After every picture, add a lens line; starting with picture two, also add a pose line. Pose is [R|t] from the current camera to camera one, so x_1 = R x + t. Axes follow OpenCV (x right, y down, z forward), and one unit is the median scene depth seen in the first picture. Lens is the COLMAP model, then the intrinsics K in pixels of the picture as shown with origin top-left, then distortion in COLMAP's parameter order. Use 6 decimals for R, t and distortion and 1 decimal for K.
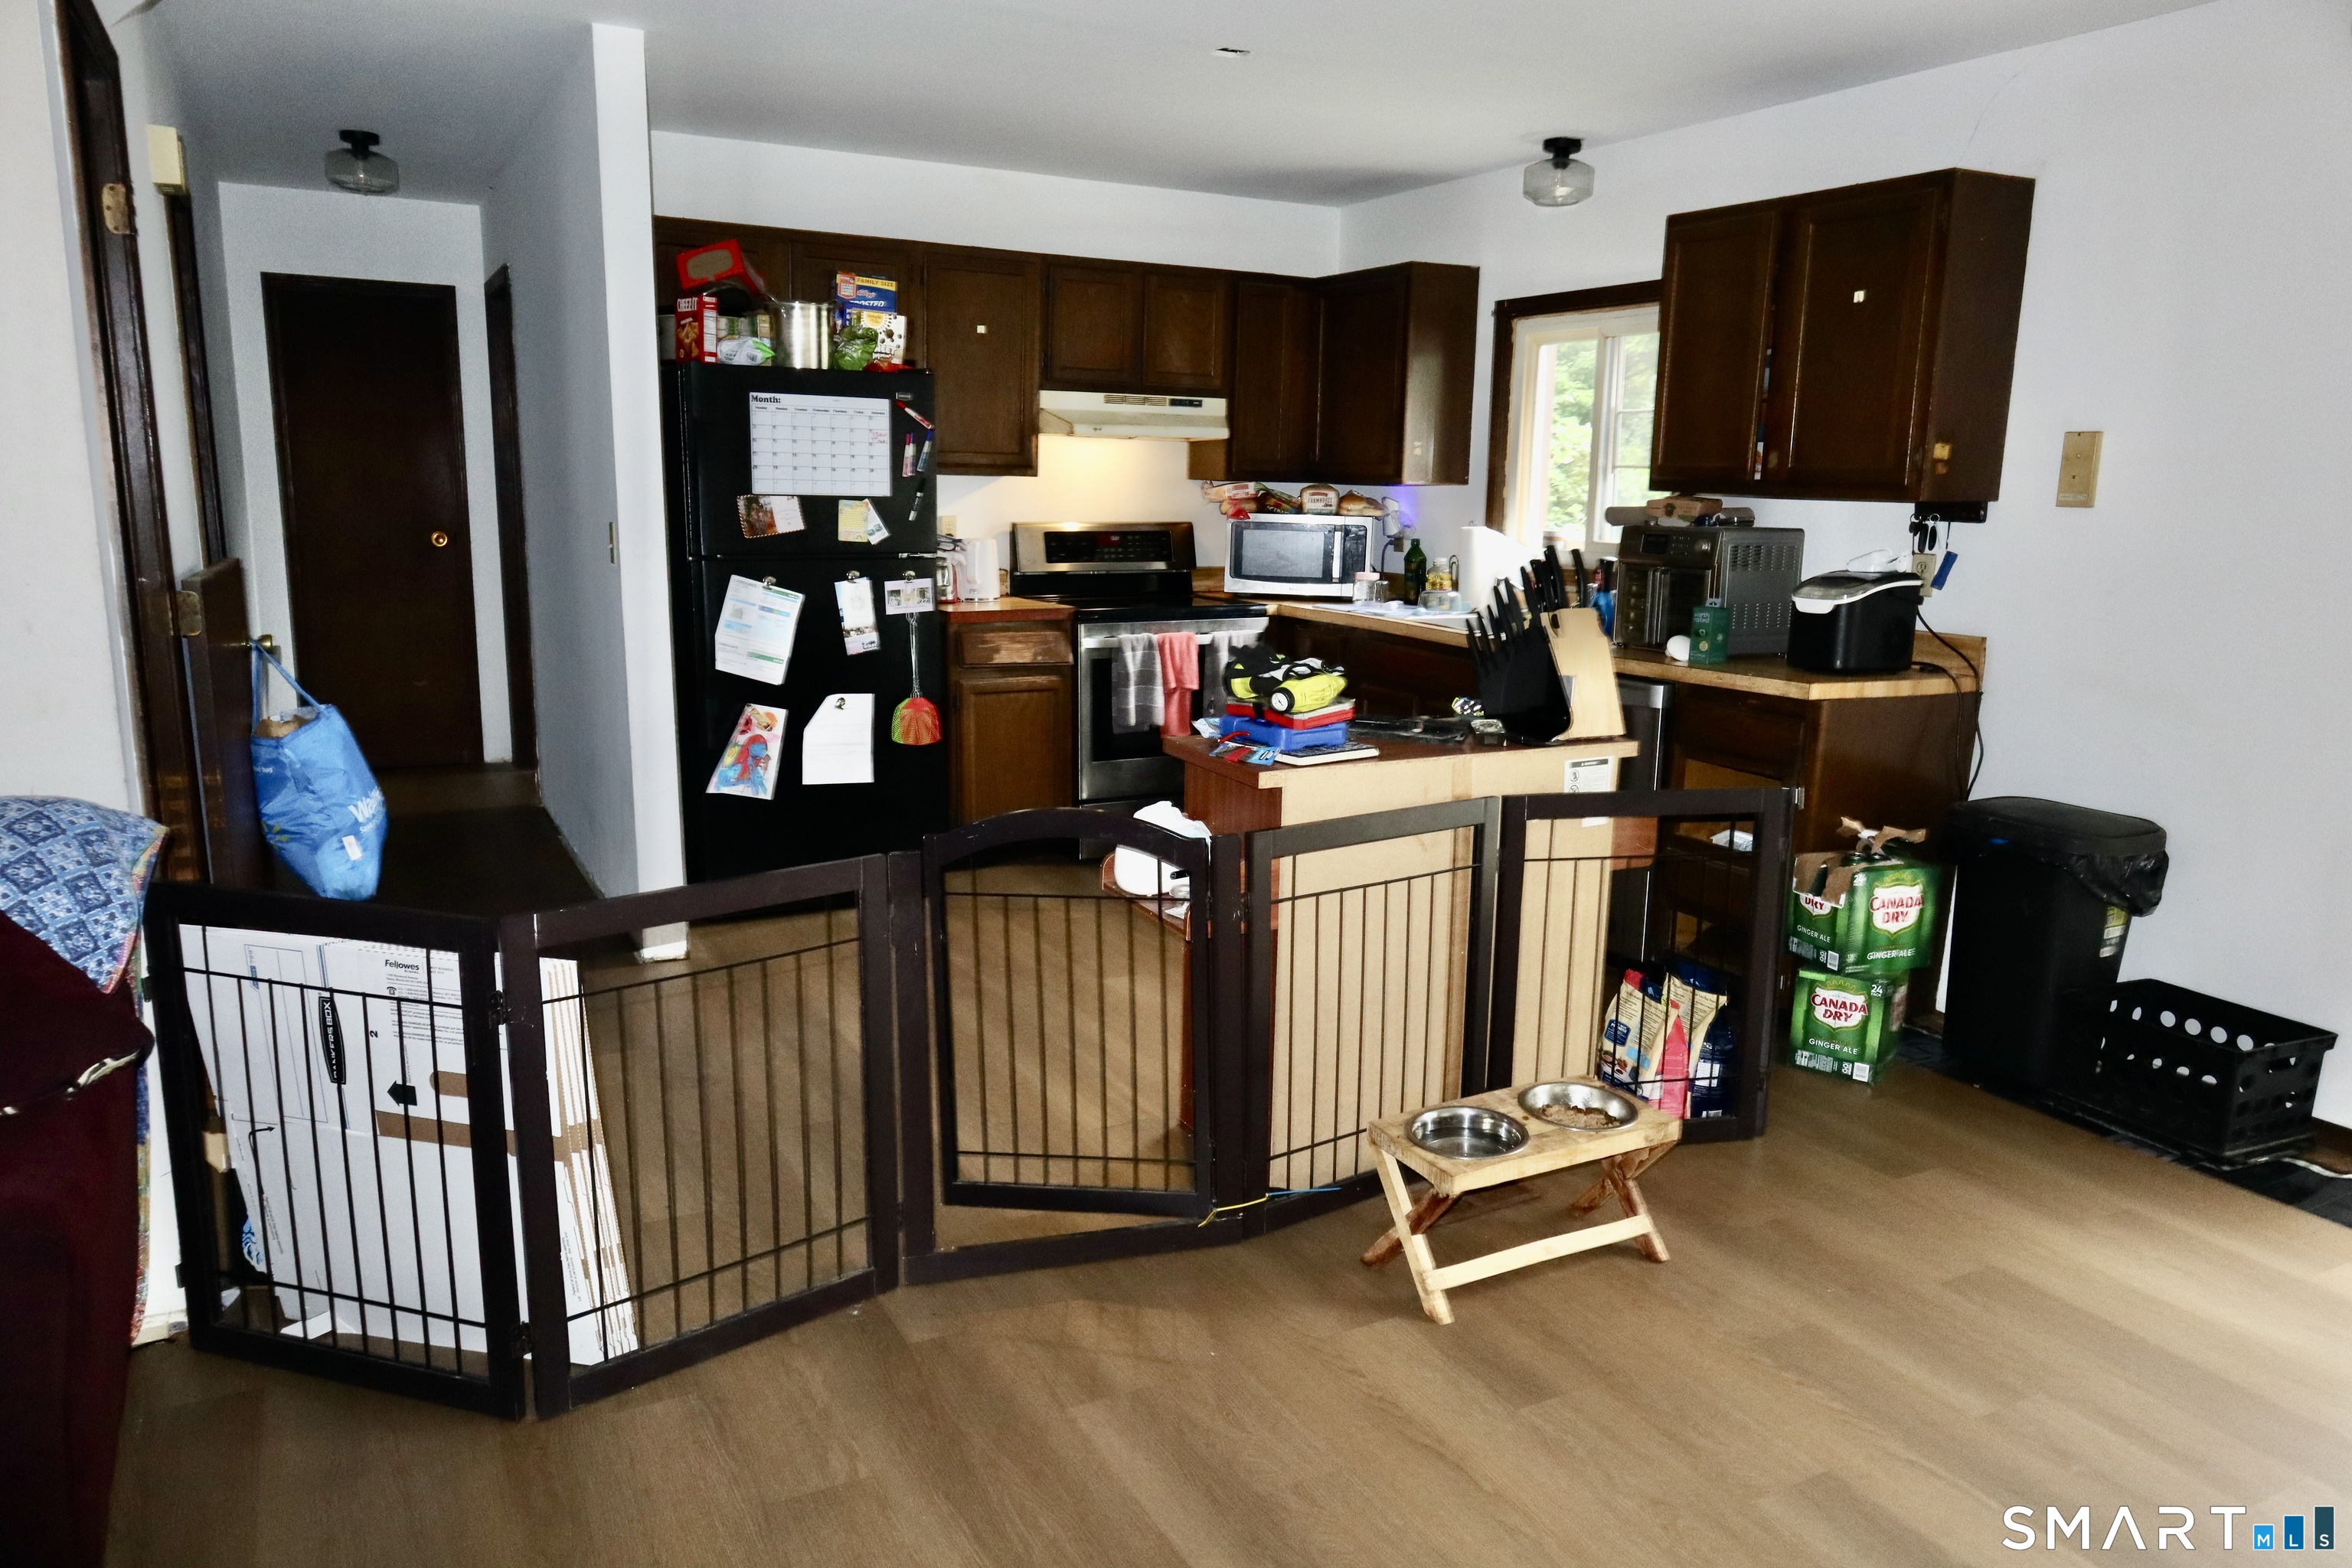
lens RADIAL K [[1583.8, 0, 1180.5], [0, 1583.8, 782.7], [0, 0, 1]] dist [-0.003015, 0.000023]
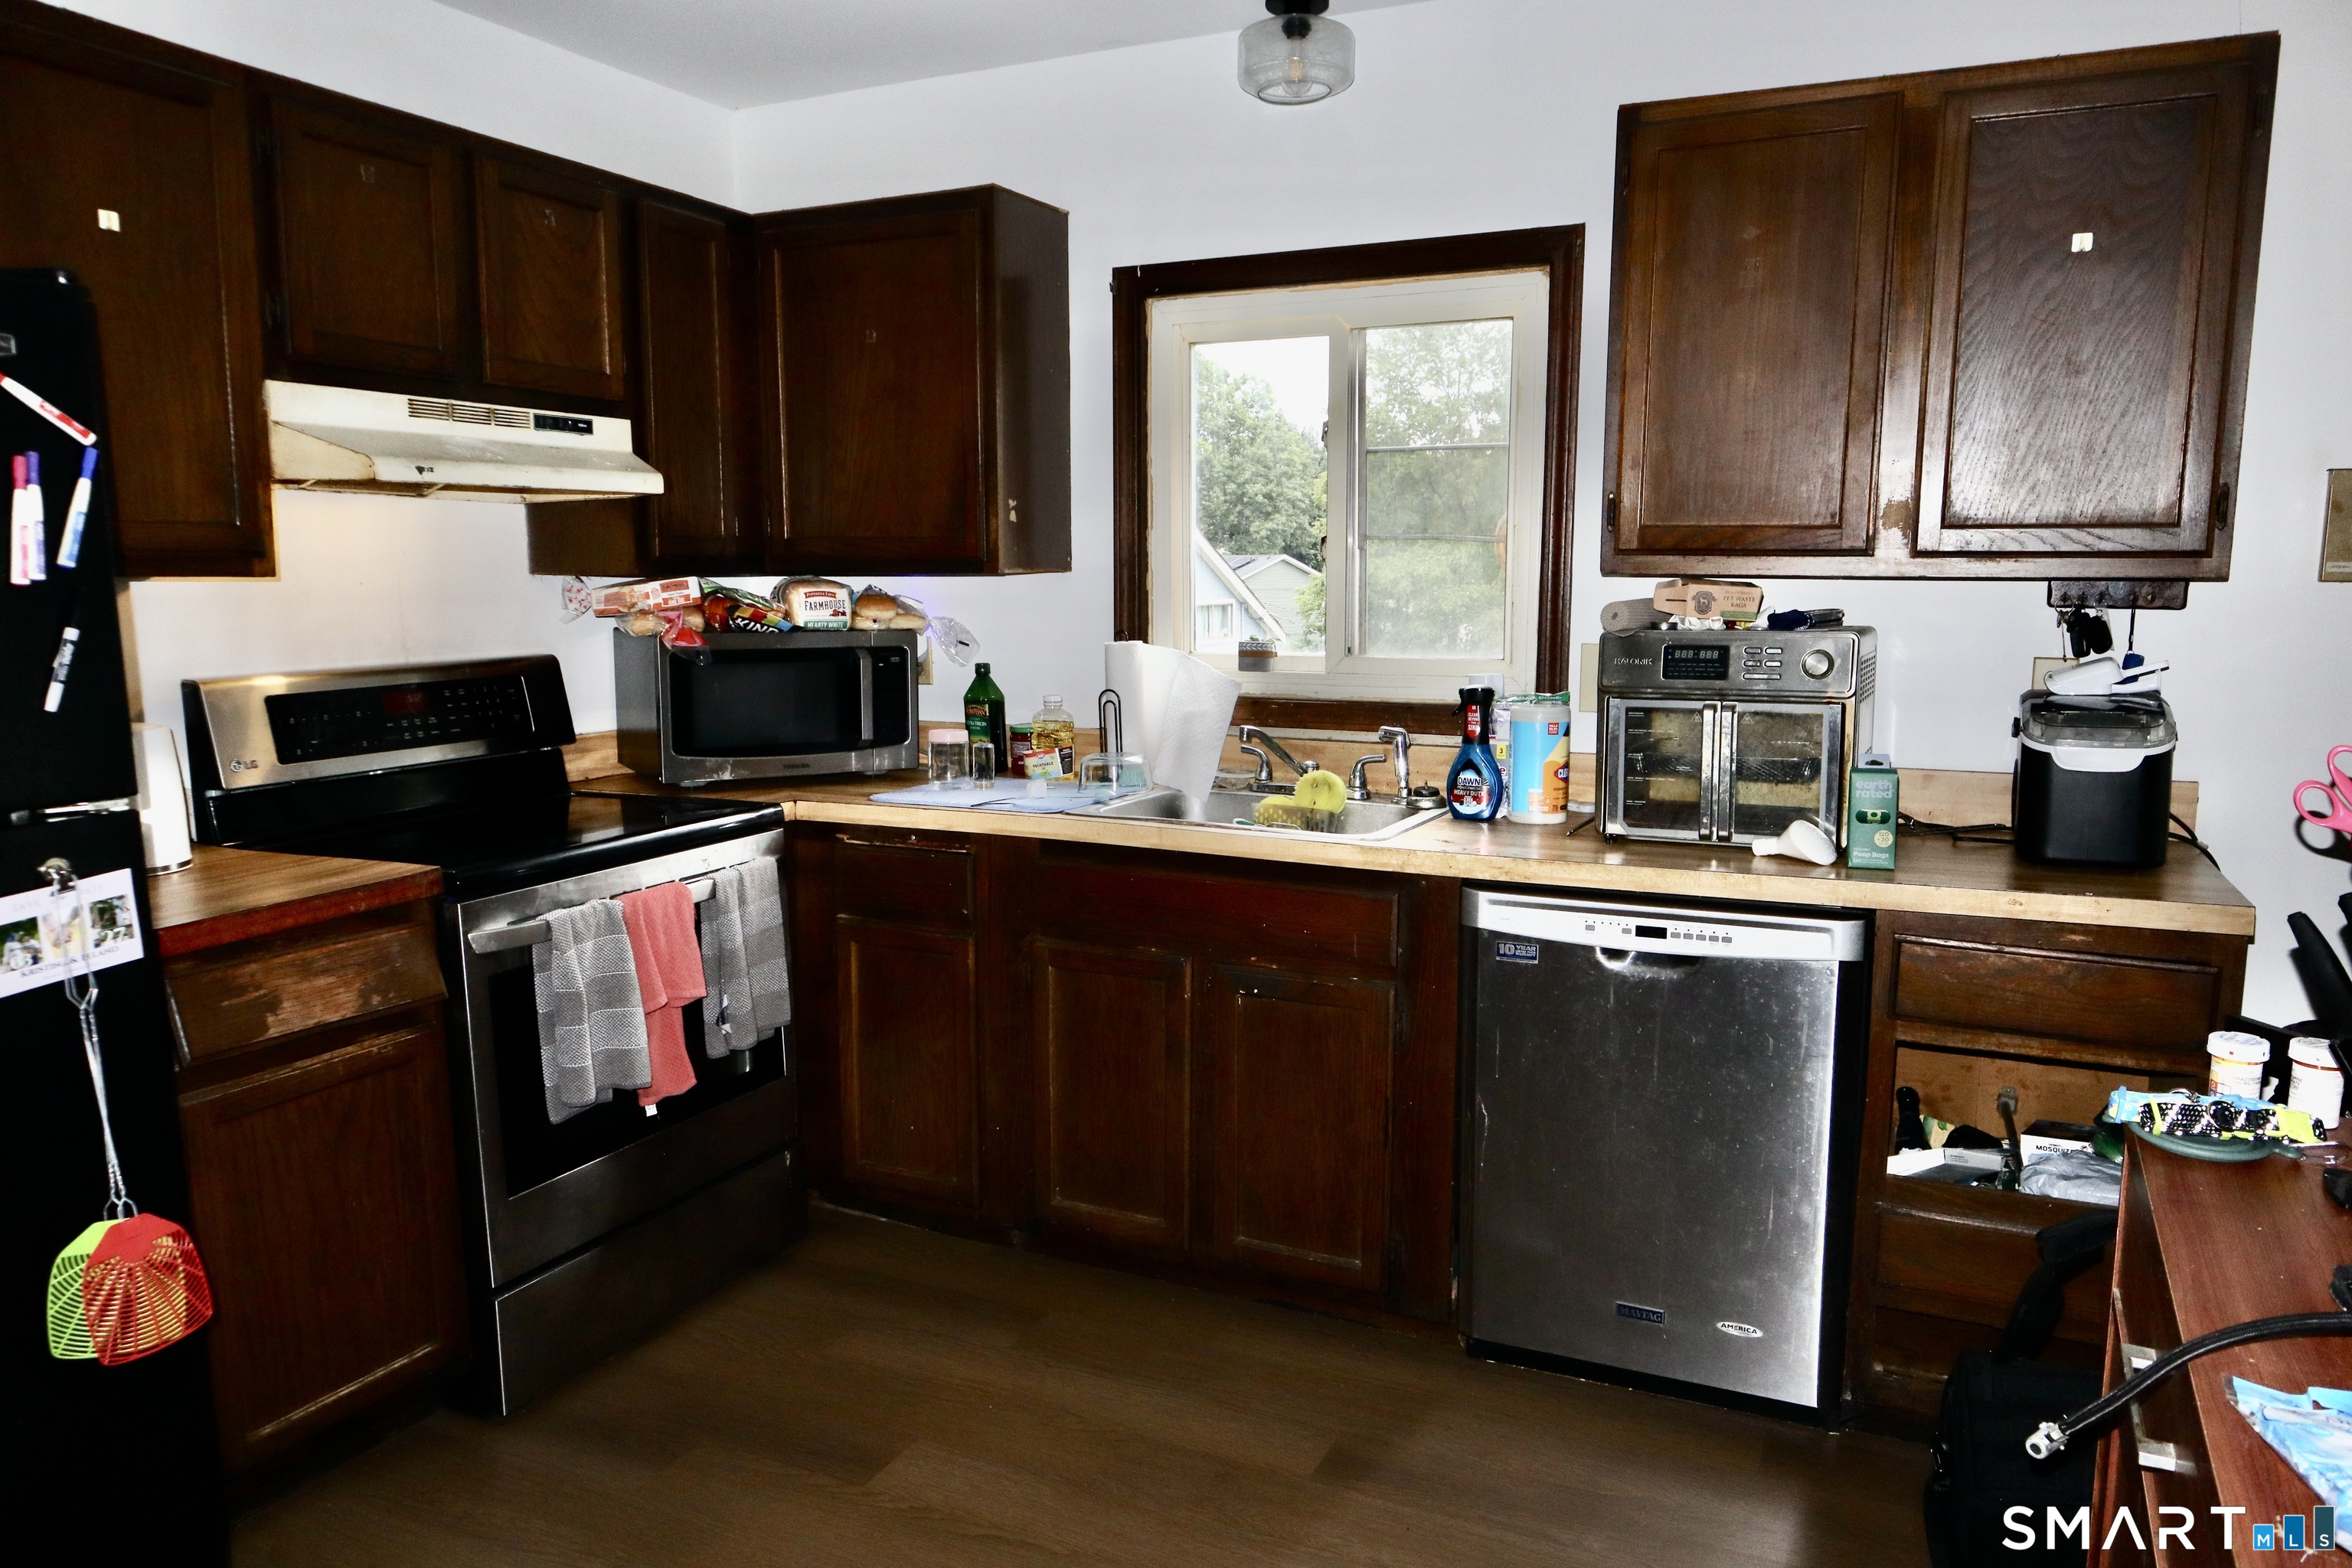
lens RADIAL K [[1583.8, 0, 1175.8], [0, 1583.8, 784.4], [0, 0, 1]] dist [-0.003015, 0.000023]
pose [[0.804922, -0.102488, 0.584463, -0.153880], [0.132048, 0.991211, -0.008045, -0.101245], [-0.578502, 0.083653, 0.811380, 0.512920]]
